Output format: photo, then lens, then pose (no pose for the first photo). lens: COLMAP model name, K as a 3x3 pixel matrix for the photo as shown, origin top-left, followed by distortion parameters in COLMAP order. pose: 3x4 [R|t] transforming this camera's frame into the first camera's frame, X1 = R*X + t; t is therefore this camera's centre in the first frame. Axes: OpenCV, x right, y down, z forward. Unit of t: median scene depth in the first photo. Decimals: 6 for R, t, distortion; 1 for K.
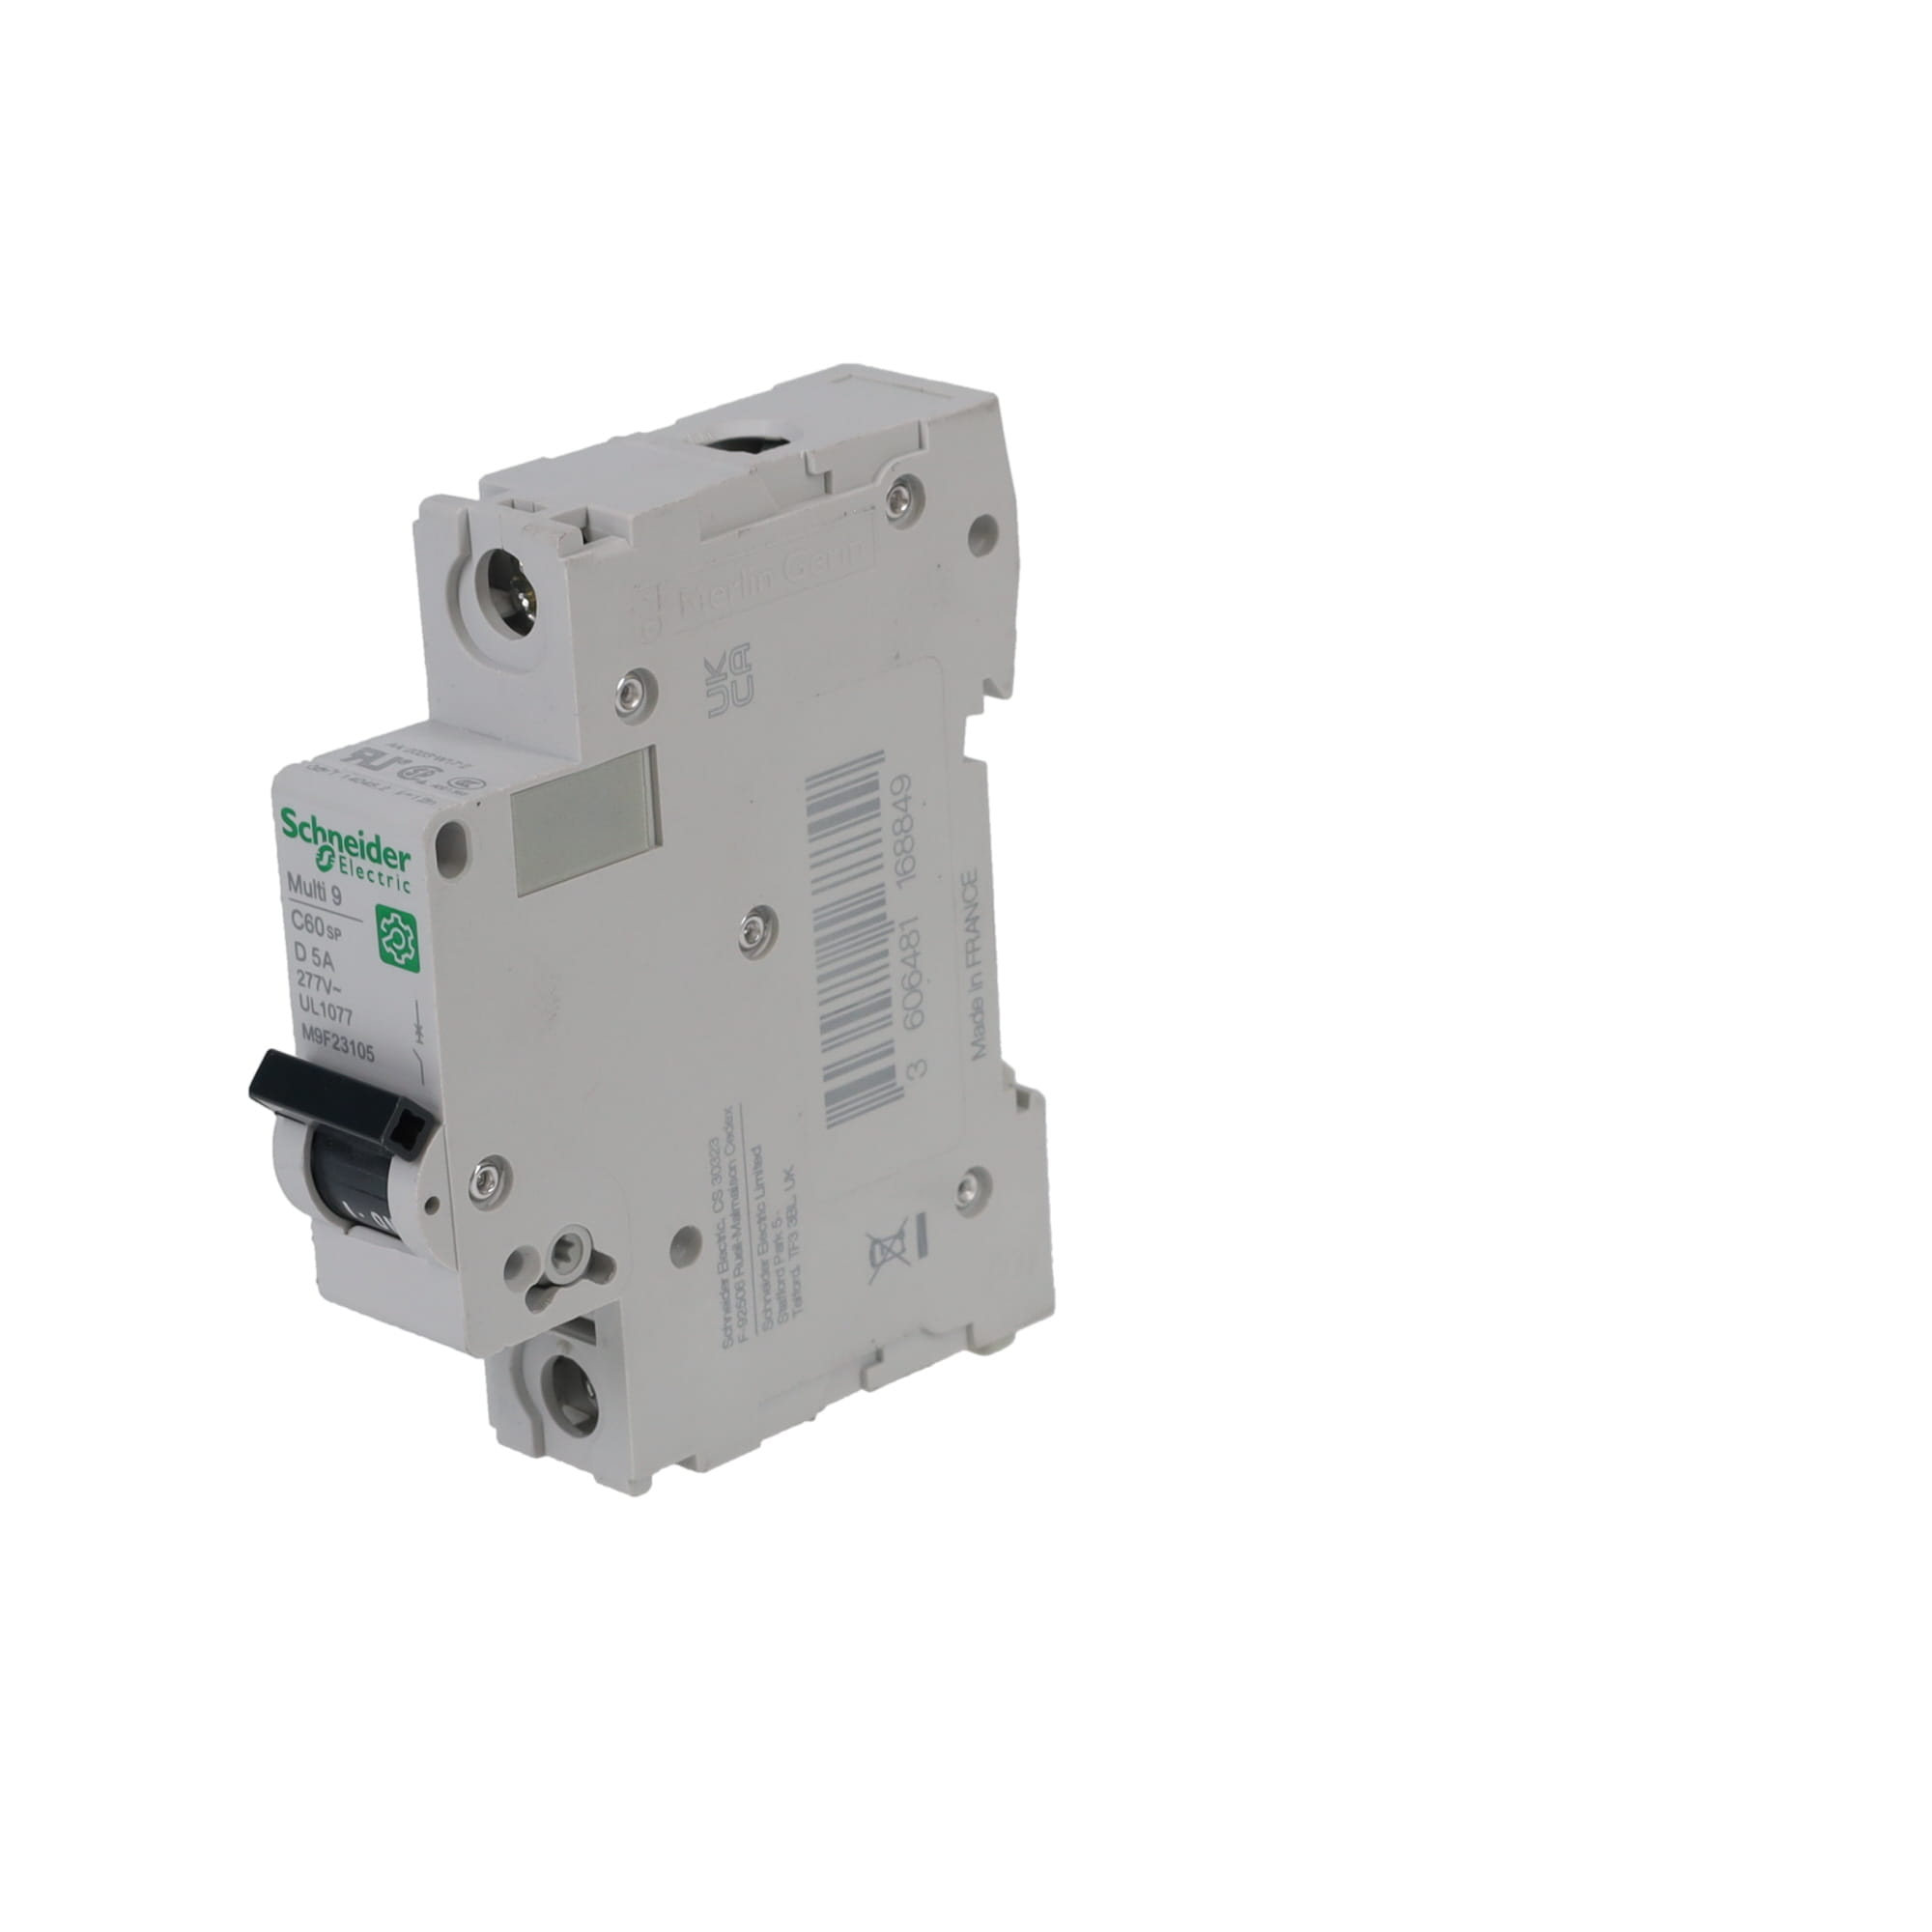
lens RADIAL K [[6449.2, 0, 968.0], [0, 6449.2, 965.4], [0, 0, 1]] dist [0.093672, 0.000000]
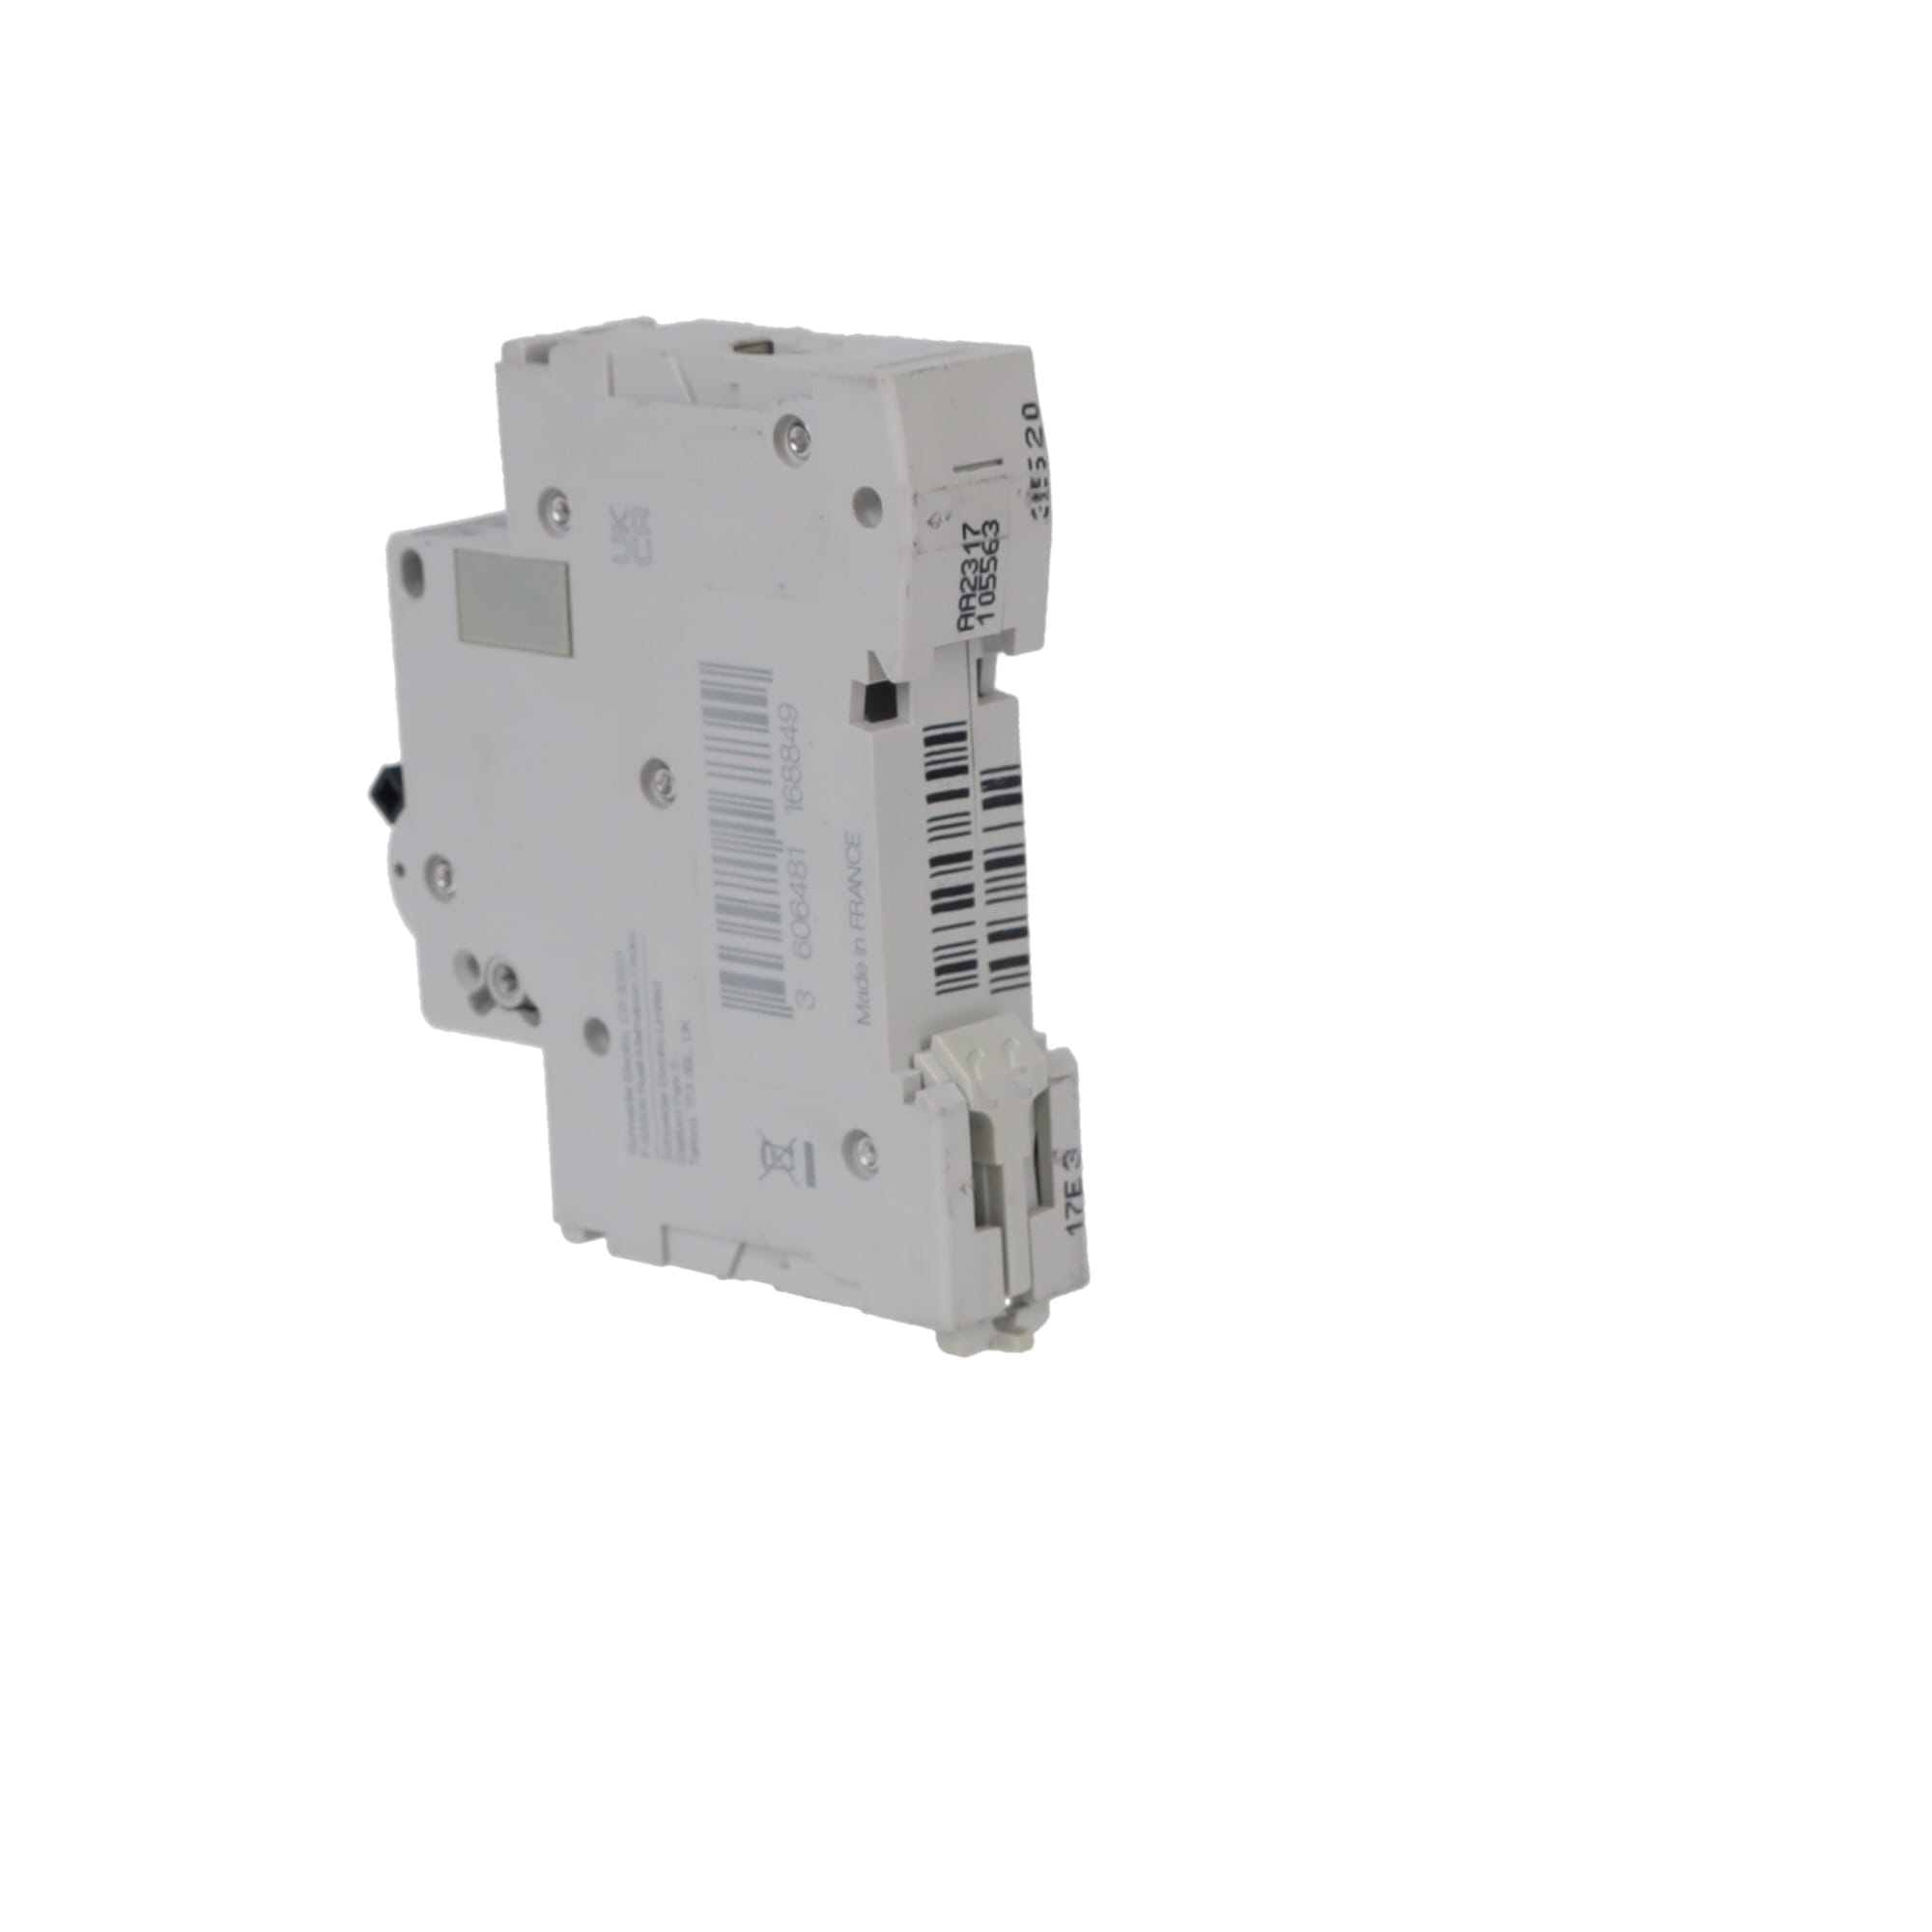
lens RADIAL K [[6449.2, 0, 966.2], [0, 6449.2, 963.4], [0, 0, 1]] dist [0.093672, 0.000000]
pose [[0.005956, 0.271723, -0.962357, 1.004615], [-0.303305, 0.917529, 0.257189, -0.267978], [0.952875, 0.290356, 0.087880, 0.950254]]
